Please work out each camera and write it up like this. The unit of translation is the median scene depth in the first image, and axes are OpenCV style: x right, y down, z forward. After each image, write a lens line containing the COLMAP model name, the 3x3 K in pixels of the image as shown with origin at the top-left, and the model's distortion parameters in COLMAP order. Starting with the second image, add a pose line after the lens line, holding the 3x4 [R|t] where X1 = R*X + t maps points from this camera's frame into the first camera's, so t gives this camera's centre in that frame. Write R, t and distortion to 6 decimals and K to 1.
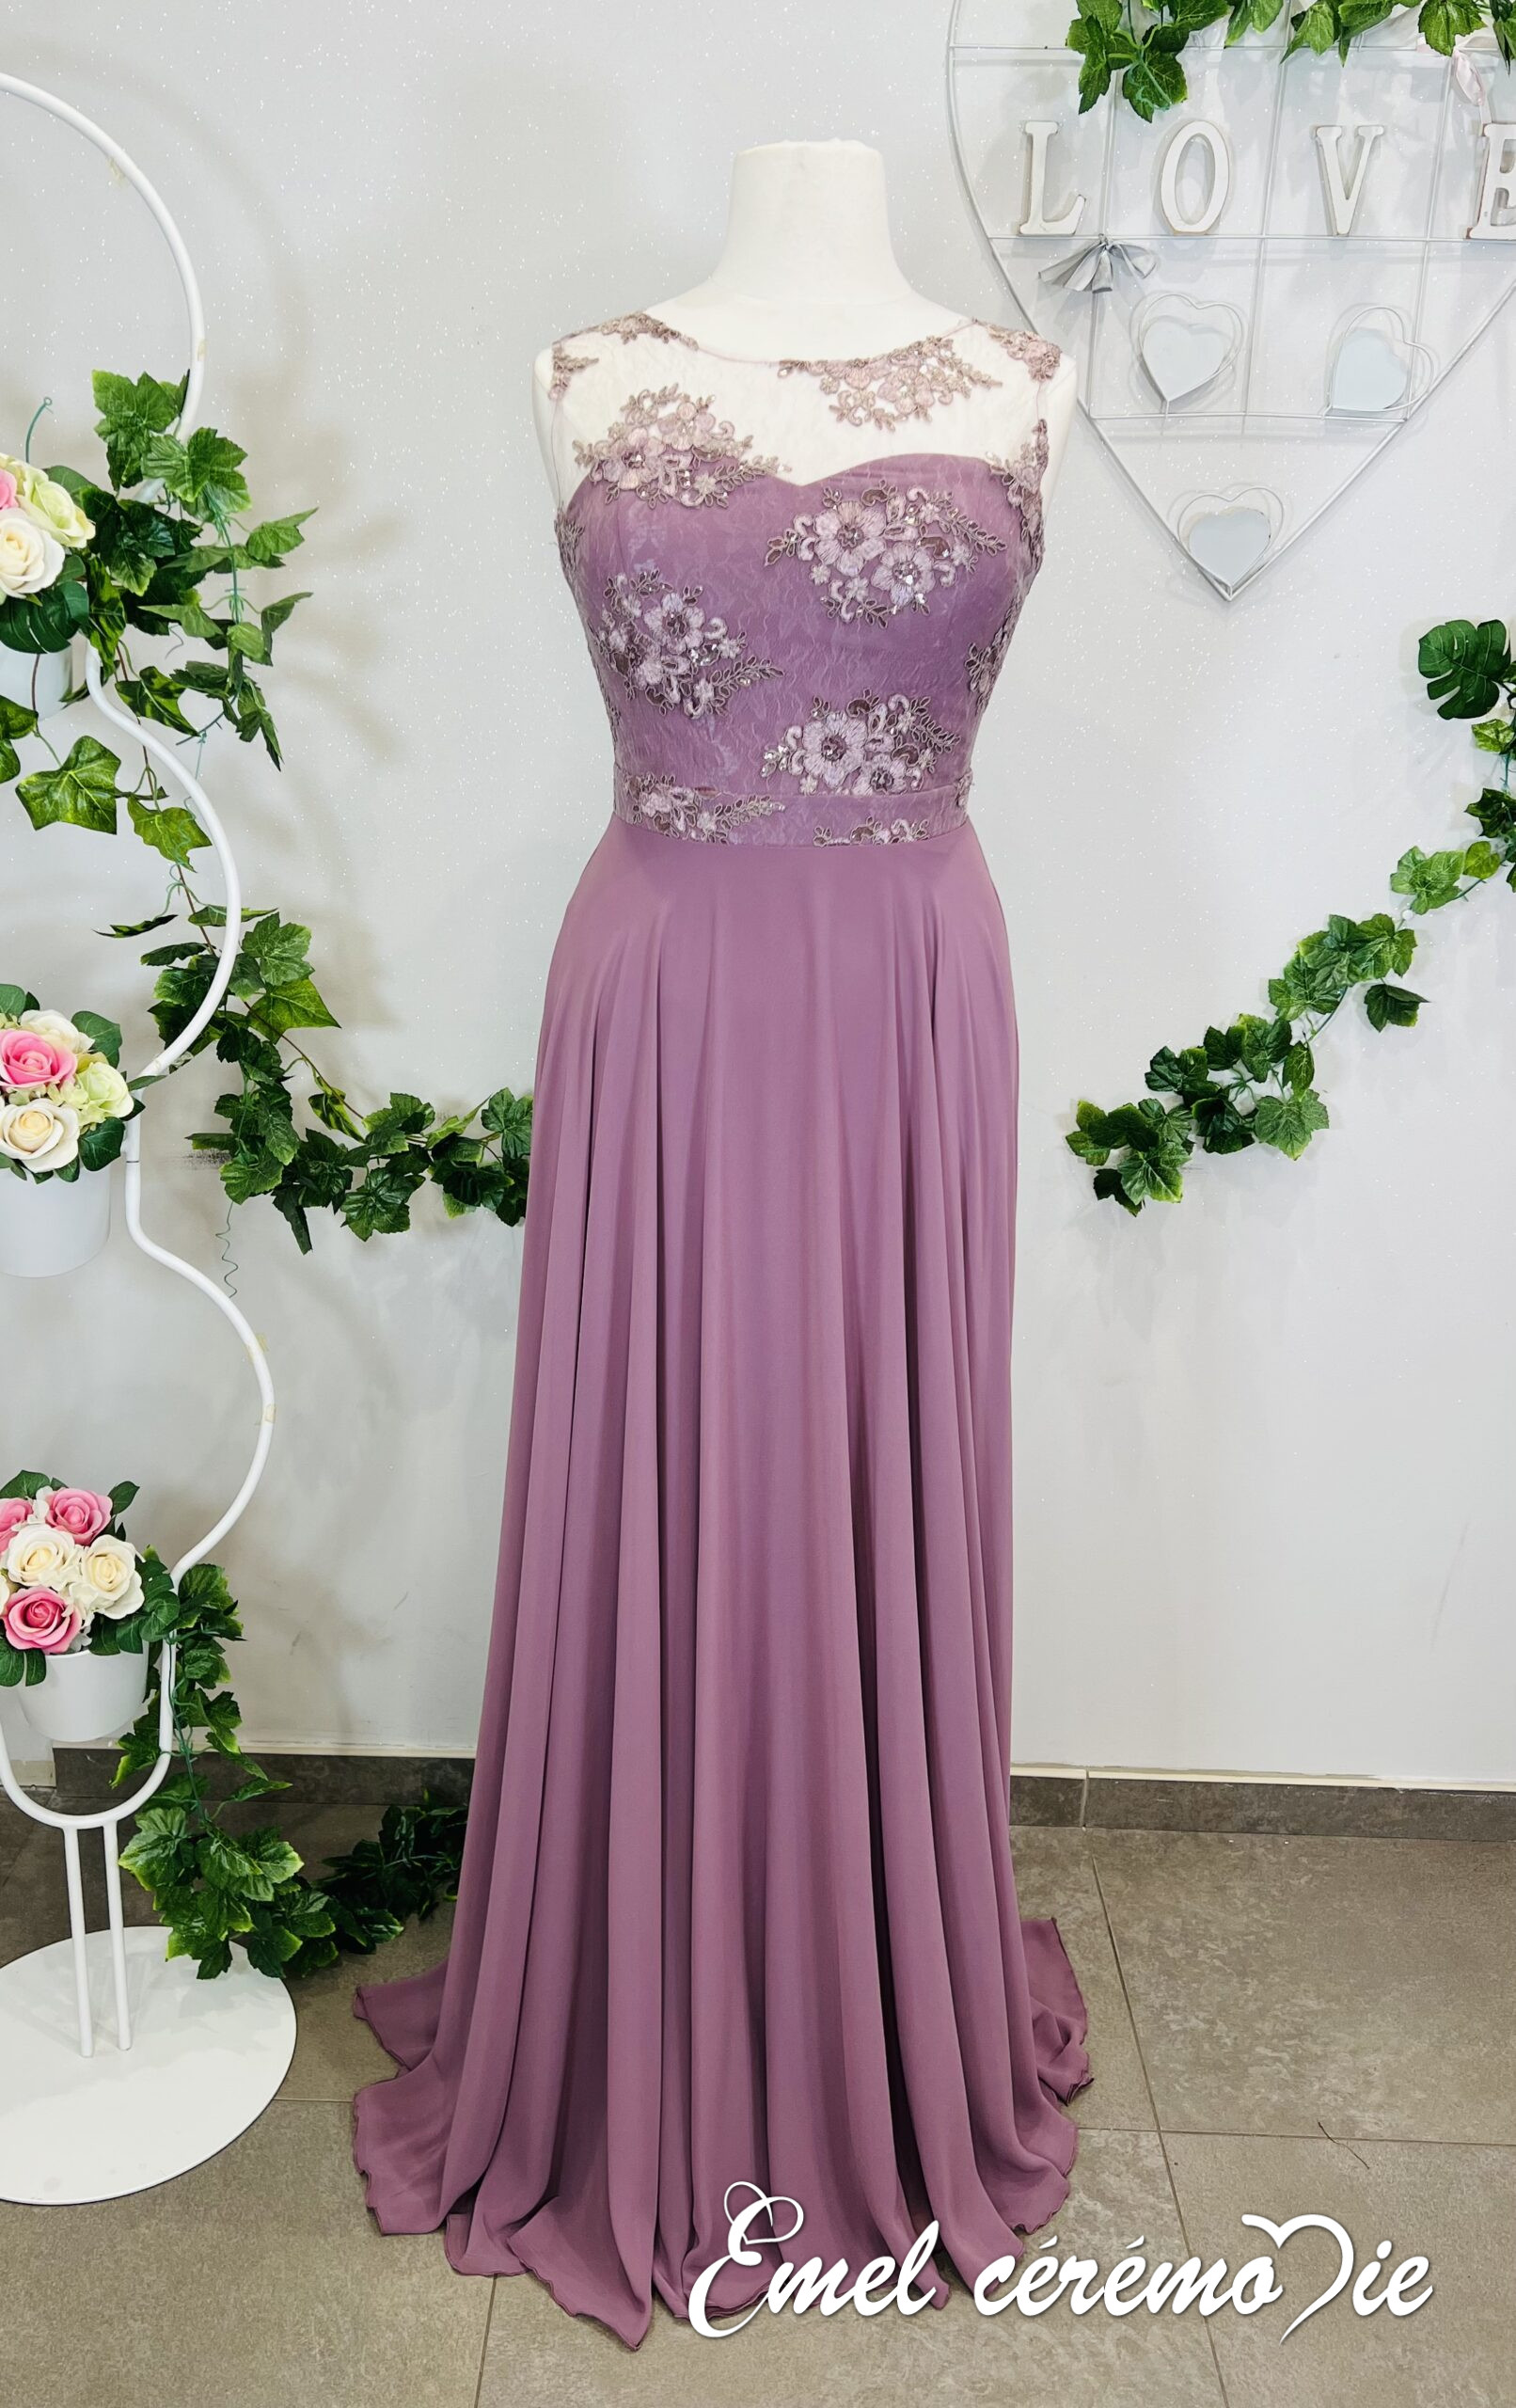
lens RADIAL K [[2021.4, 0, 685.0], [0, 2021.4, 1199.6], [0, 0, 1]] dist [0.053230, -0.062621]
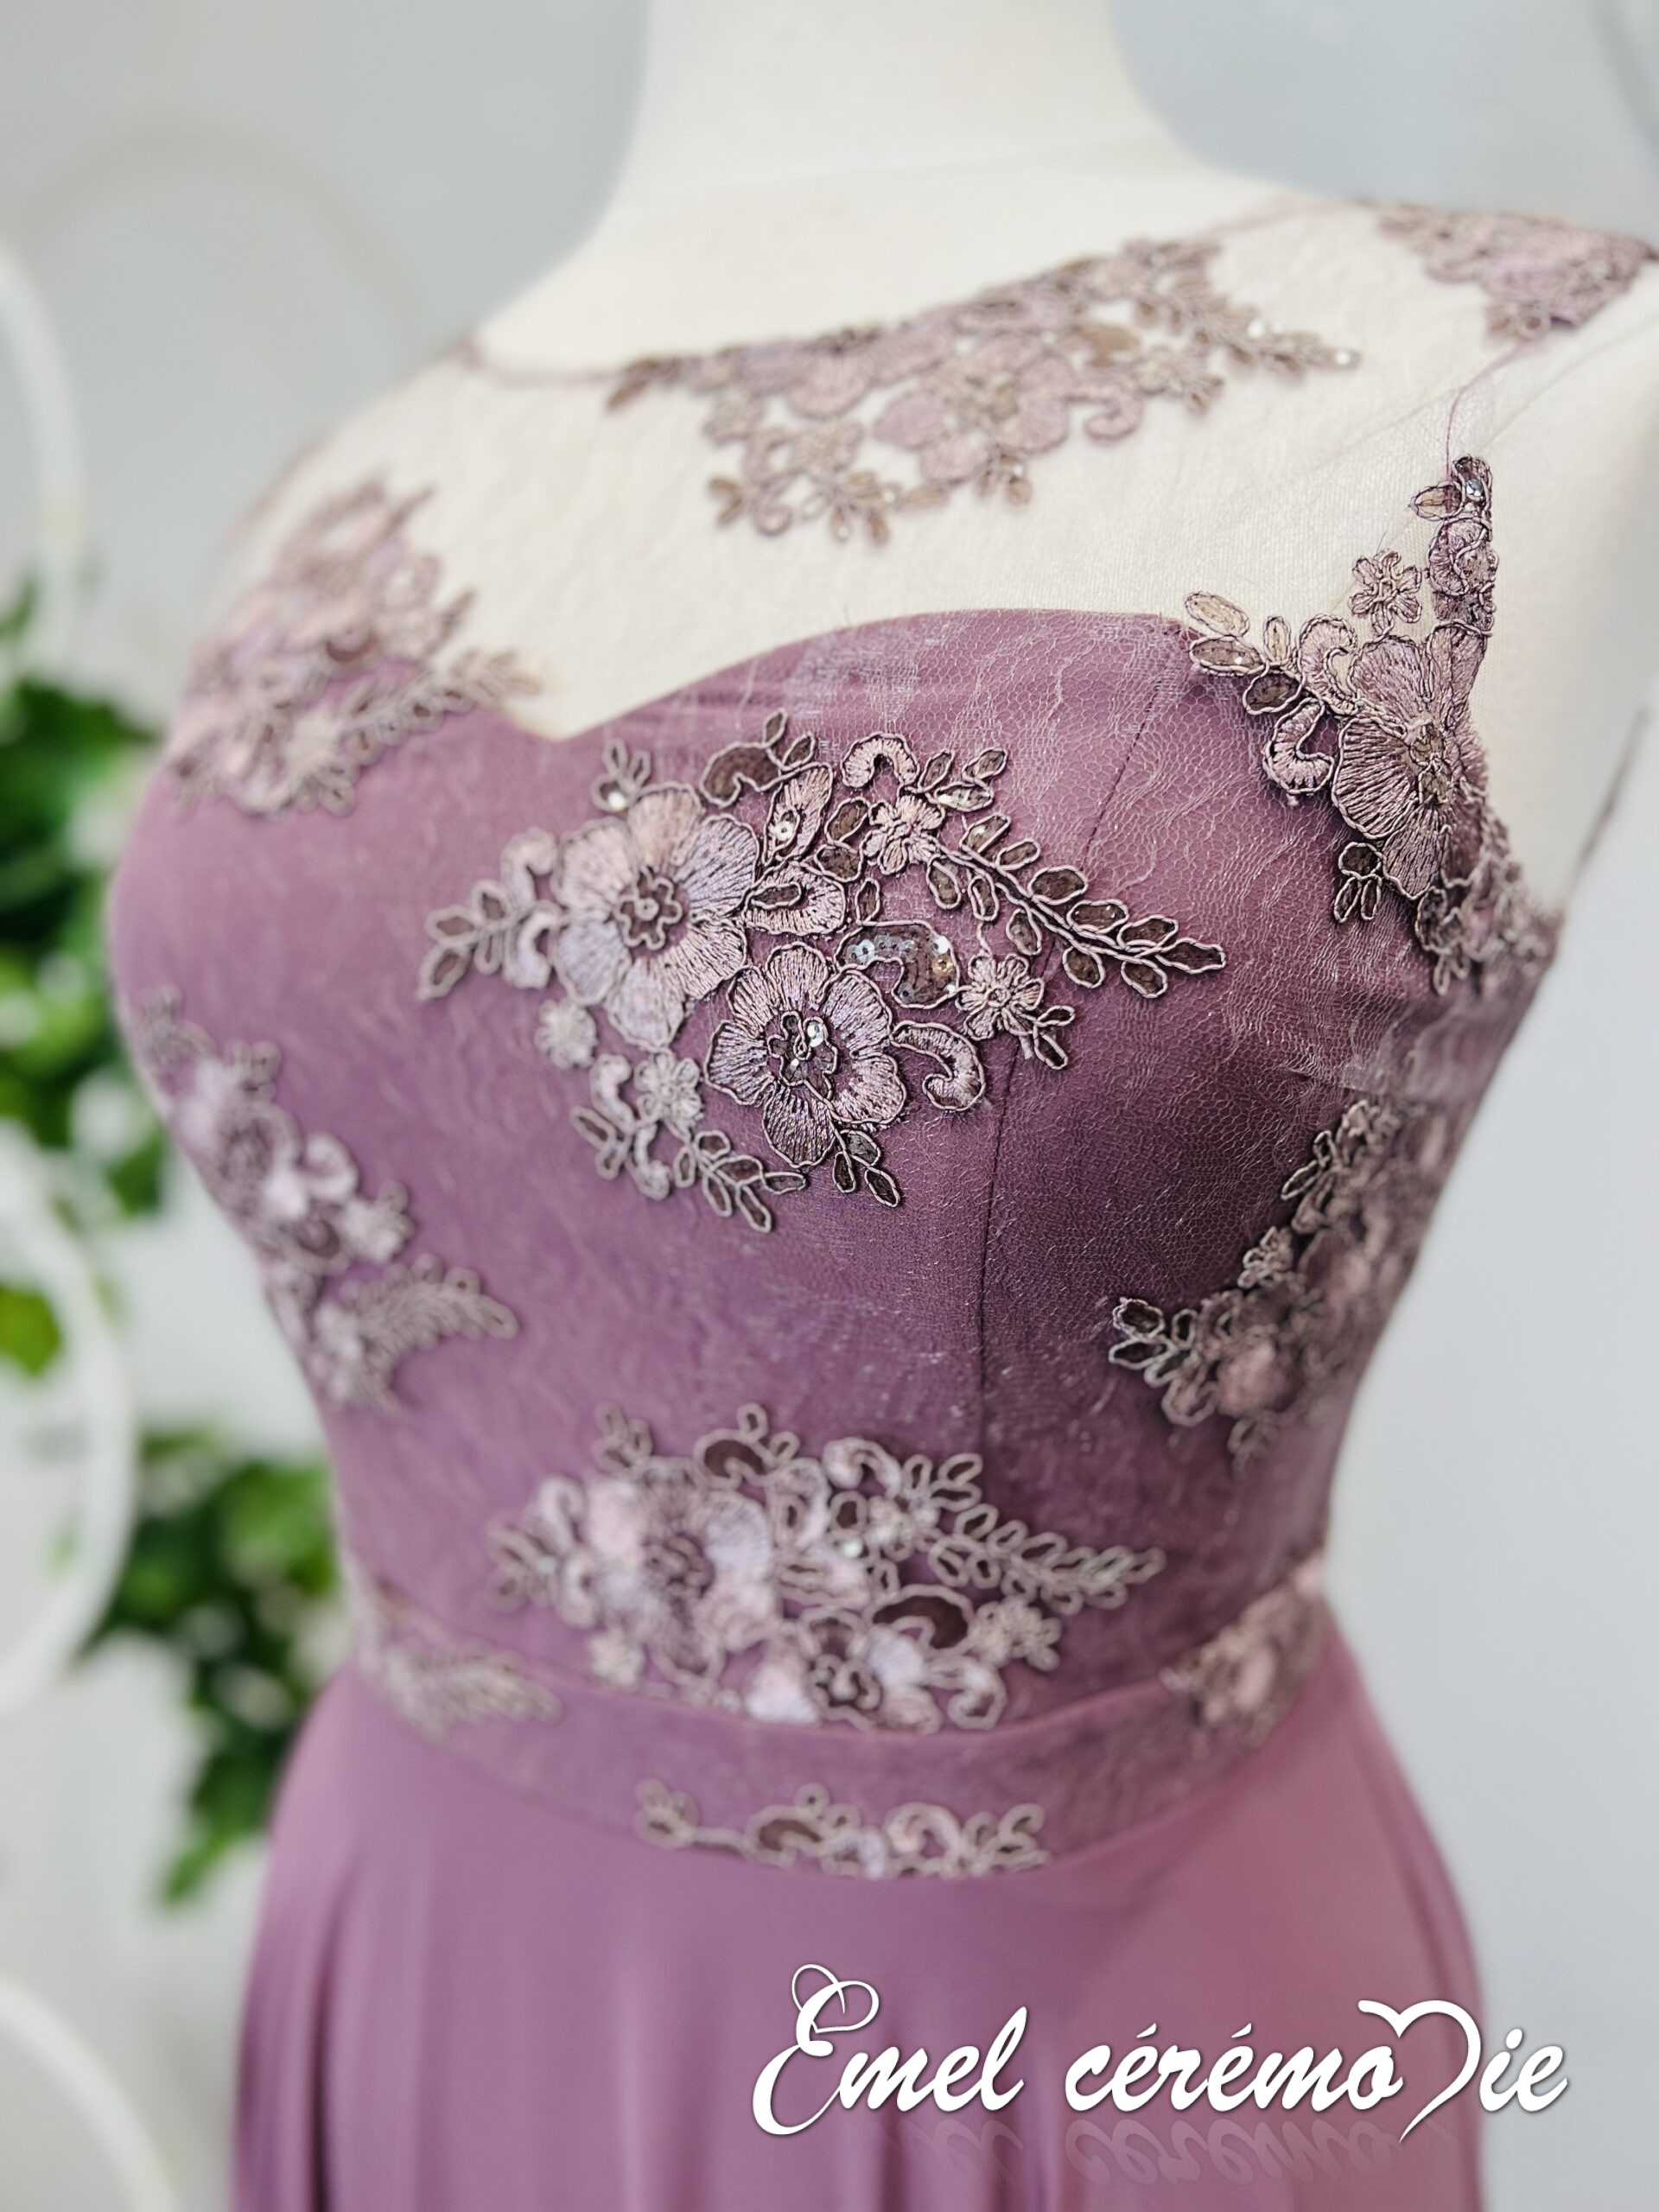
lens RADIAL K [[1682.5, 0, 834.1], [0, 1682.5, 1154.3], [0, 0, 1]] dist [0.051797, -0.058757]
pose [[0.903707, 0.074876, -0.421553, 0.201830], [-0.112570, 0.991502, -0.065212, -0.277160], [0.413087, 0.106386, 0.904456, 0.793080]]
